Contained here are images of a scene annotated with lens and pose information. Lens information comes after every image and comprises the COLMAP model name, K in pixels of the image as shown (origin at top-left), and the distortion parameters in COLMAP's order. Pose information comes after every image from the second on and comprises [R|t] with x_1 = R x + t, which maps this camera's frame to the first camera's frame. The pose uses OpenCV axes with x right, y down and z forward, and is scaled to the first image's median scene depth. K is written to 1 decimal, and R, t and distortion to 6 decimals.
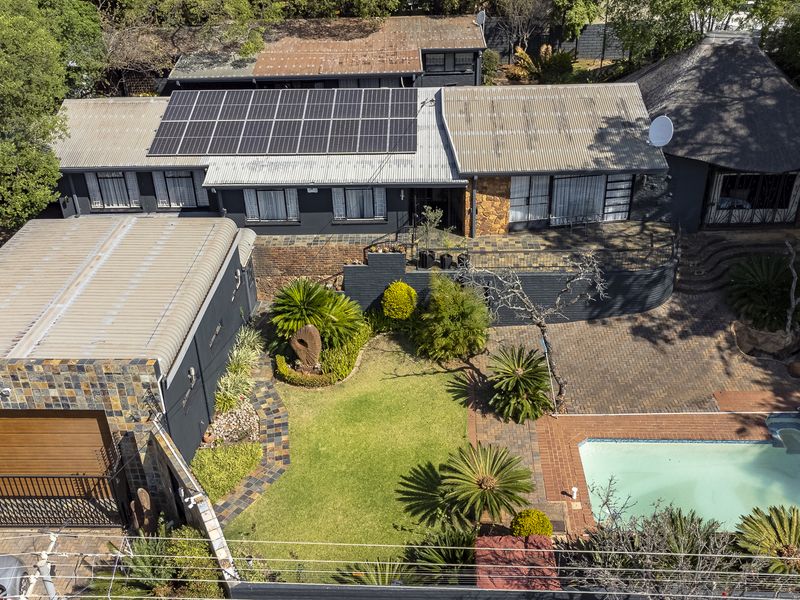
lens RADIAL K [[803.9, 0, 399.2], [0, 803.9, 286.8], [0, 0, 1]] dist [0.097359, -0.240750]
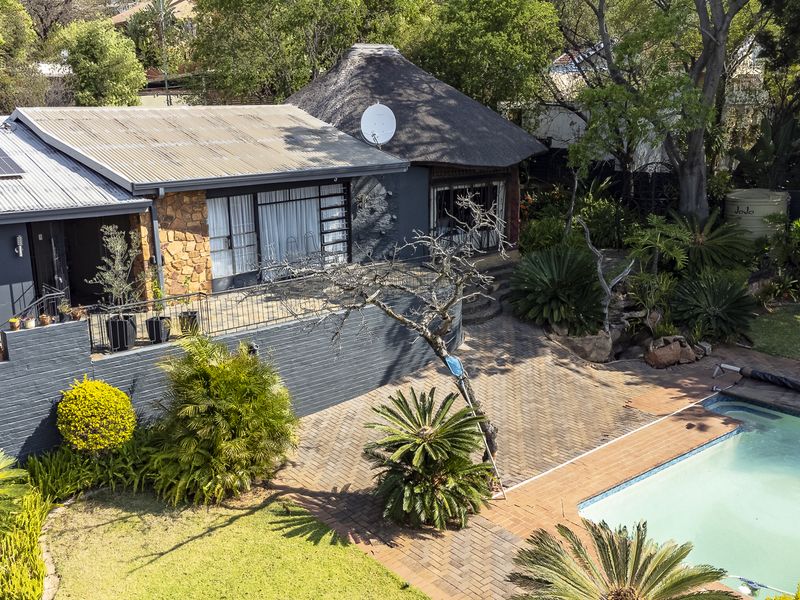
lens RADIAL K [[803.9, 0, 399.2], [0, 803.9, 286.8], [0, 0, 1]] dist [0.097359, -0.240750]
pose [[0.748679, -0.127181, 0.650618, -0.159020], [0.323688, 0.926614, -0.191344, 0.091214], [-0.578537, 0.353853, 0.734904, 0.479197]]
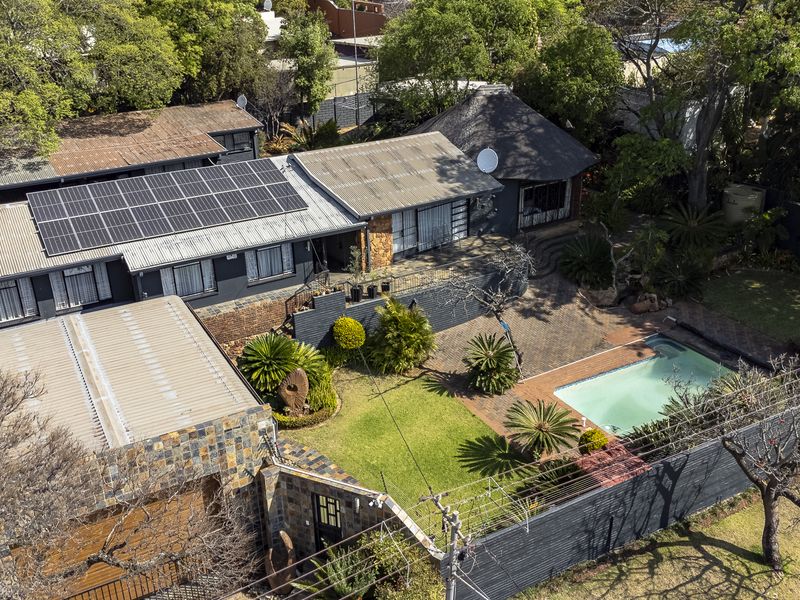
lens RADIAL K [[803.9, 0, 399.2], [0, 803.9, 286.8], [0, 0, 1]] dist [0.097359, -0.240750]
pose [[0.852032, -0.202219, 0.482855, -0.436917], [0.256698, 0.965263, -0.048712, 0.025715], [-0.456232, 0.165452, 0.874344, -0.016617]]
